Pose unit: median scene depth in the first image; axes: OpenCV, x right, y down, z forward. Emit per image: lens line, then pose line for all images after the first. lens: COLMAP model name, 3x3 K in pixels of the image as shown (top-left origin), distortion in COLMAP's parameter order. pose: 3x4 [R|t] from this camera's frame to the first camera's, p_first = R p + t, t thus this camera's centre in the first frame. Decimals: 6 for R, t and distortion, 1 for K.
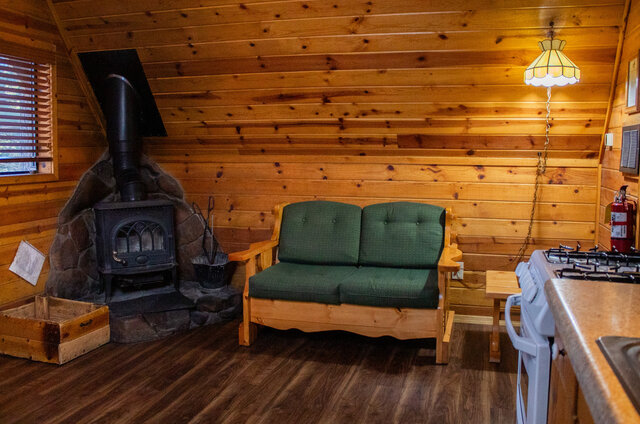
lens RADIAL K [[636.4, 0, 320.0], [0, 636.4, 212.0], [0, 0, 1]] dist [-0.107141, 0.006598]
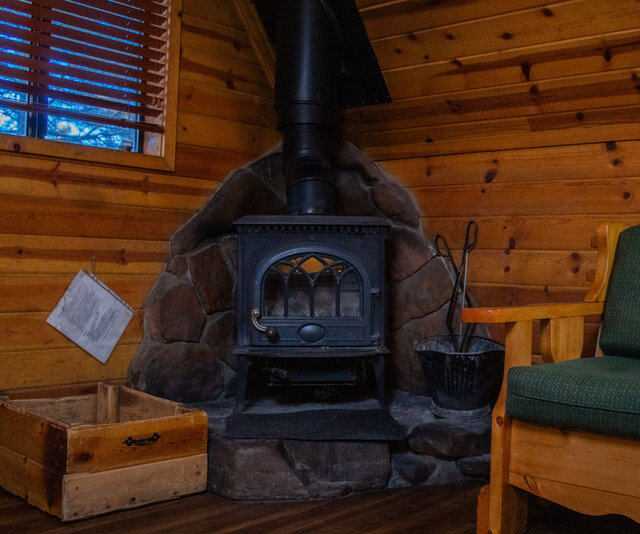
lens RADIAL K [[867.6, 0, 321.3], [0, 867.6, 246.9], [0, 0, 1]] dist [-0.133692, 0.053763]
pose [[0.904738, 0.021374, -0.425432, 0.006405], [-0.071115, 0.992303, -0.101380, 0.077522], [0.419991, 0.121976, 0.899294, 0.398720]]
